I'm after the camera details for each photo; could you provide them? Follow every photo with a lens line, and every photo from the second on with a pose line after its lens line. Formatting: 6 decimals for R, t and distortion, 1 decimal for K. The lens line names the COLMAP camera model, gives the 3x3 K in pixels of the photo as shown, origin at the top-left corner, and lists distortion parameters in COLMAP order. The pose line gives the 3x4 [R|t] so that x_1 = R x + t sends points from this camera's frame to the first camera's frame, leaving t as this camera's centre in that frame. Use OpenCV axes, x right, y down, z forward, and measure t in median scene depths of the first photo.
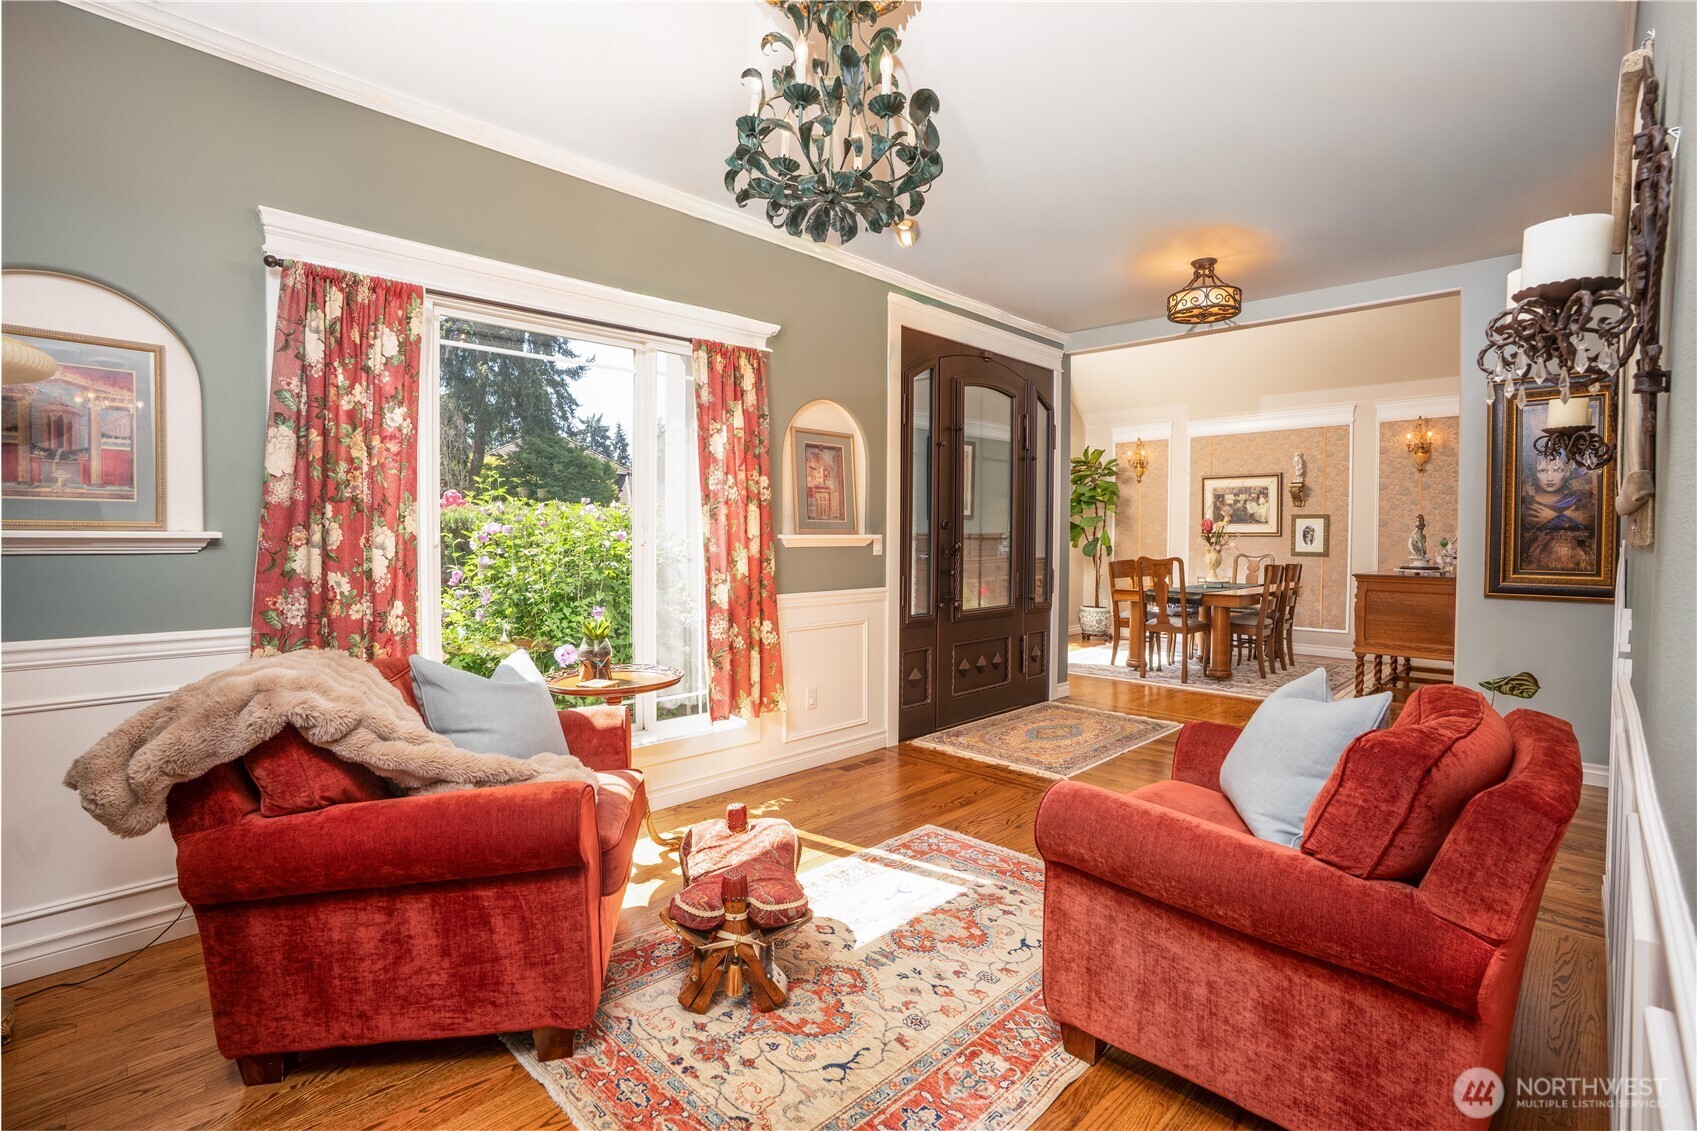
lens RADIAL K [[784.8, 0, 859.1], [0, 784.8, 556.4], [0, 0, 1]] dist [-0.059662, 0.021630]
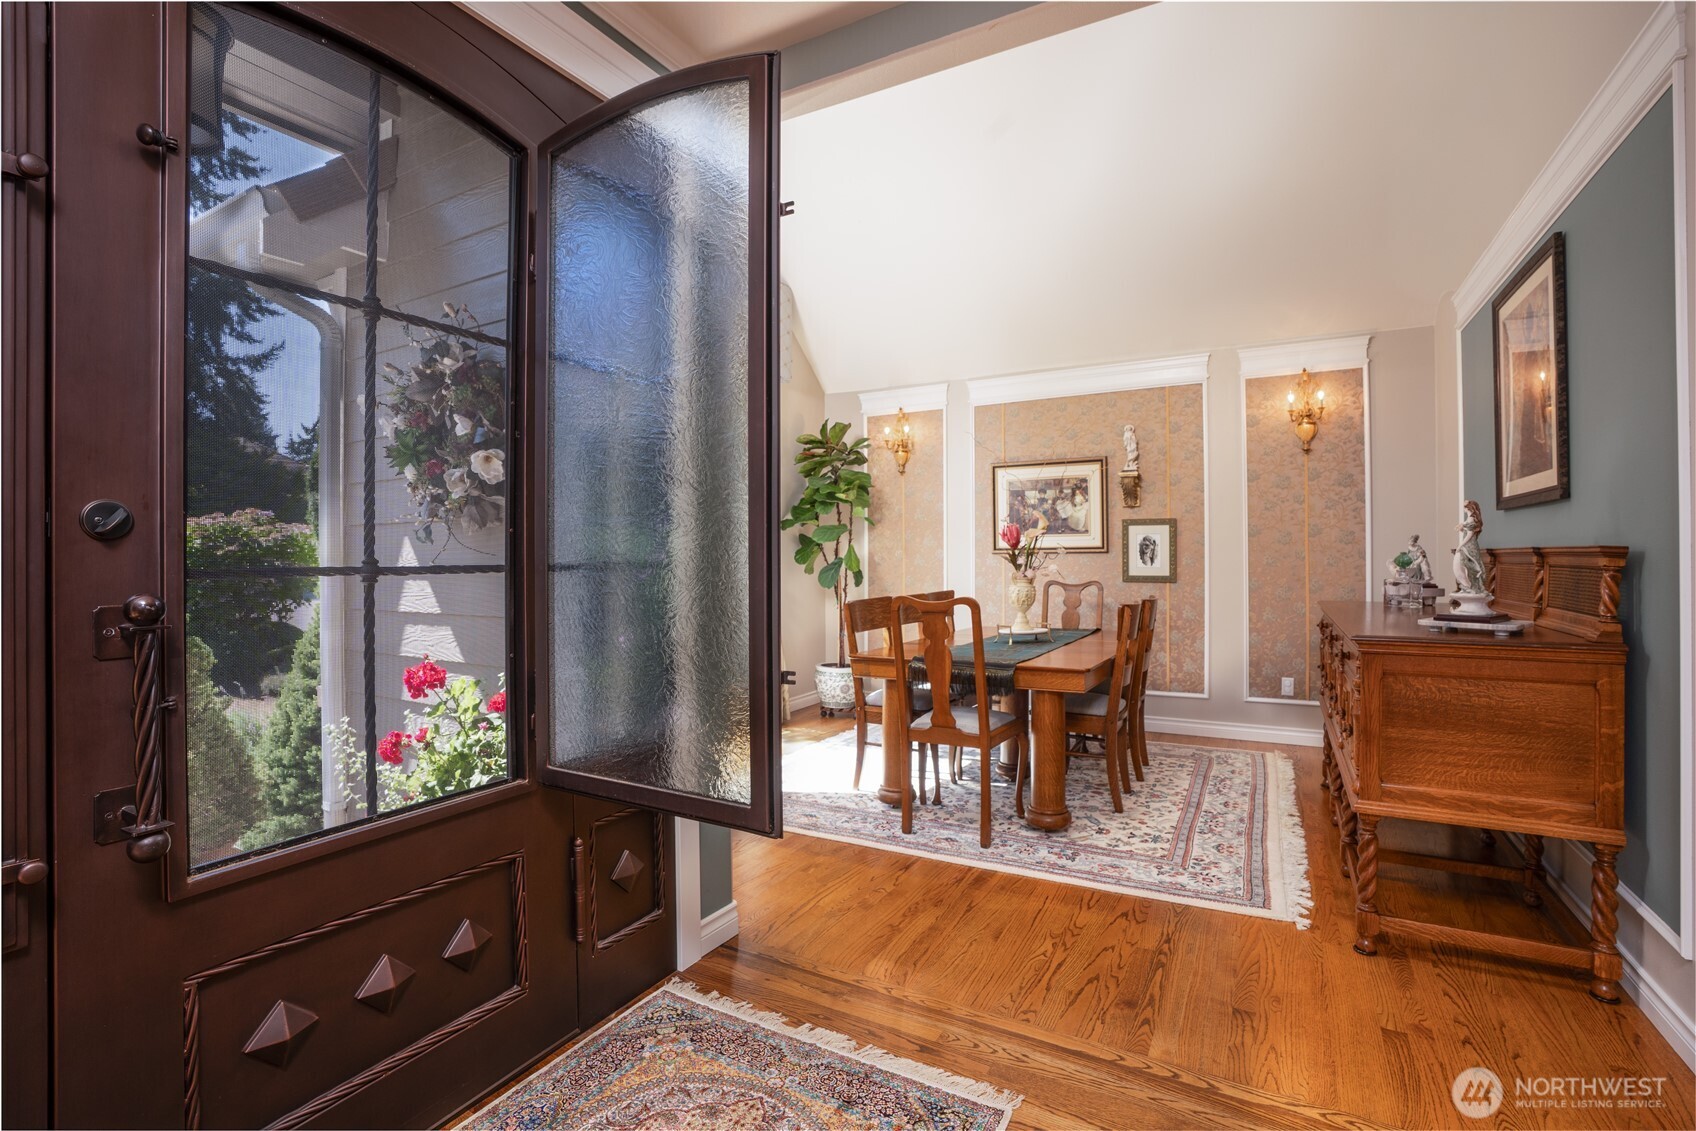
lens RADIAL K [[784.4, 0, 841.3], [0, 784.4, 557.8], [0, 0, 1]] dist [-0.059662, 0.021630]
pose [[0.967738, -0.011322, 0.251703, 0.144178], [0.017203, 0.999628, -0.021177, -0.010310], [-0.251370, 0.024823, 0.967573, 0.376156]]
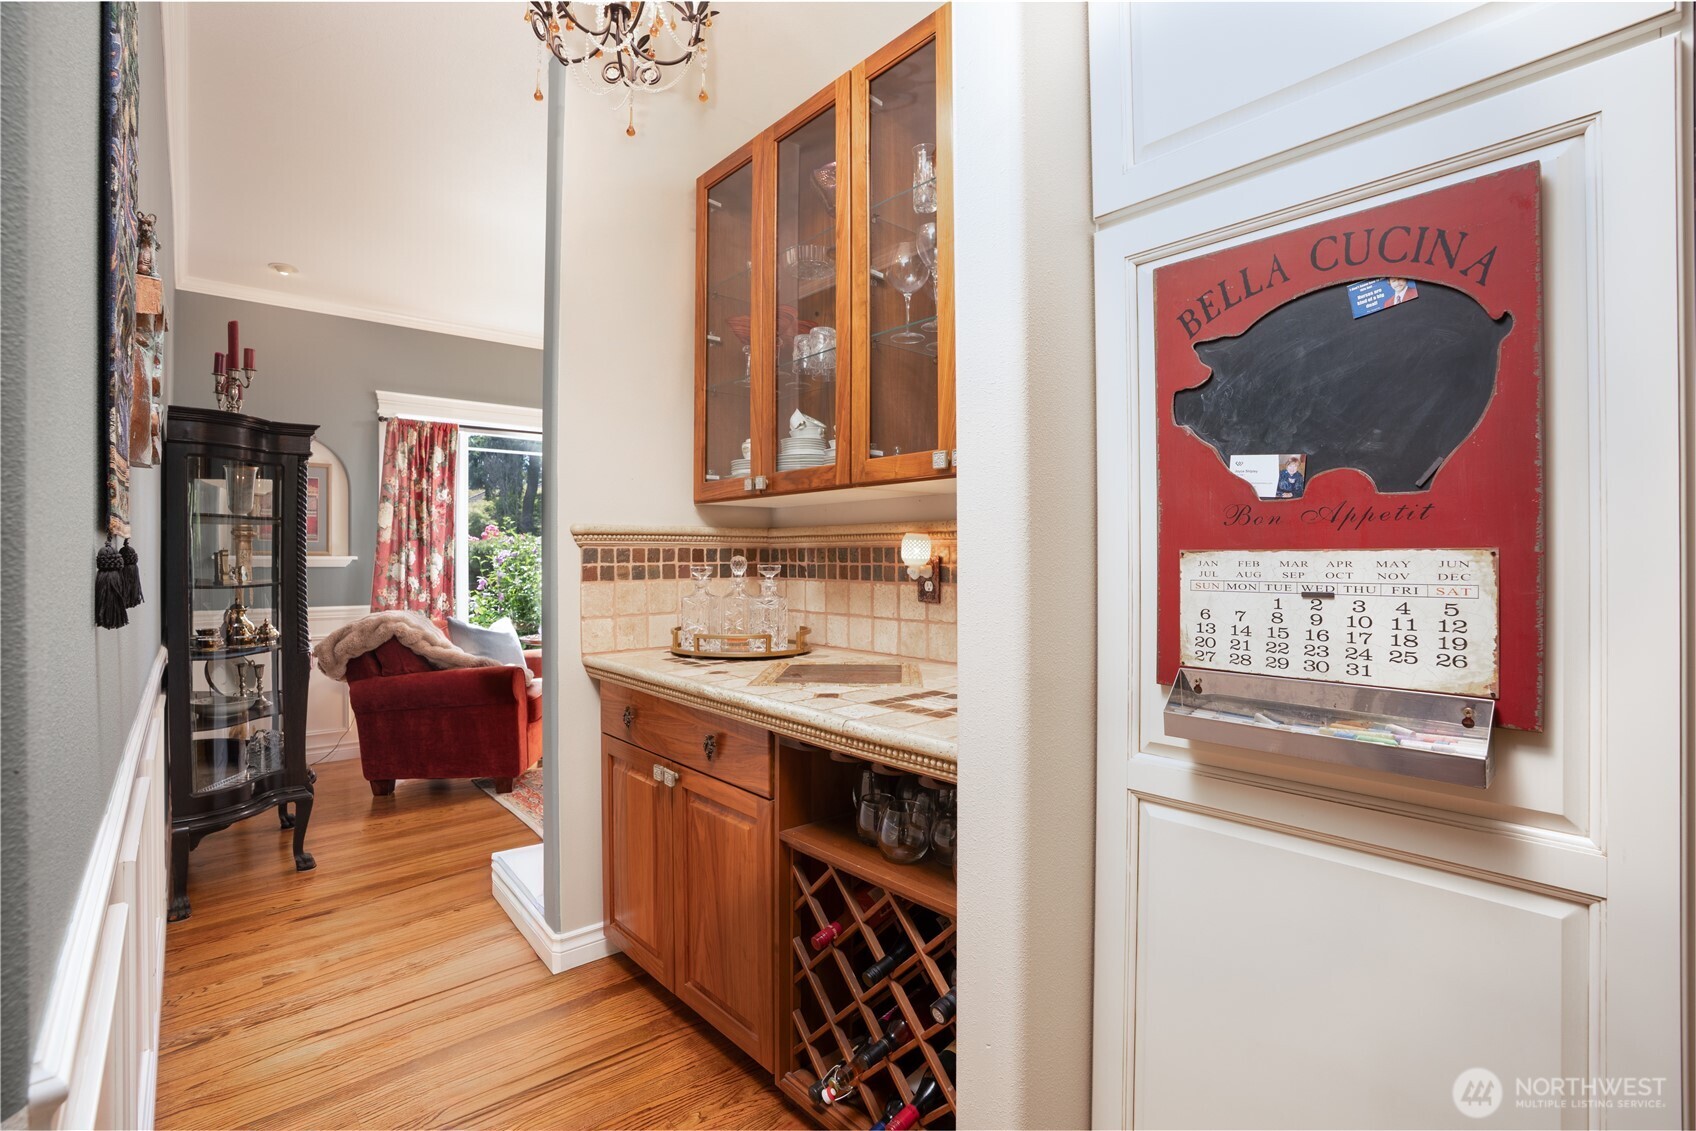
lens RADIAL K [[784.4, 0, 848.5], [0, 784.4, 560.3], [0, 0, 1]] dist [-0.059662, 0.021630]
pose [[0.996874, -0.007223, -0.078675, 2.241859], [0.005228, 0.999660, -0.025533, 0.134178], [0.078833, 0.025042, 0.996573, -3.368857]]
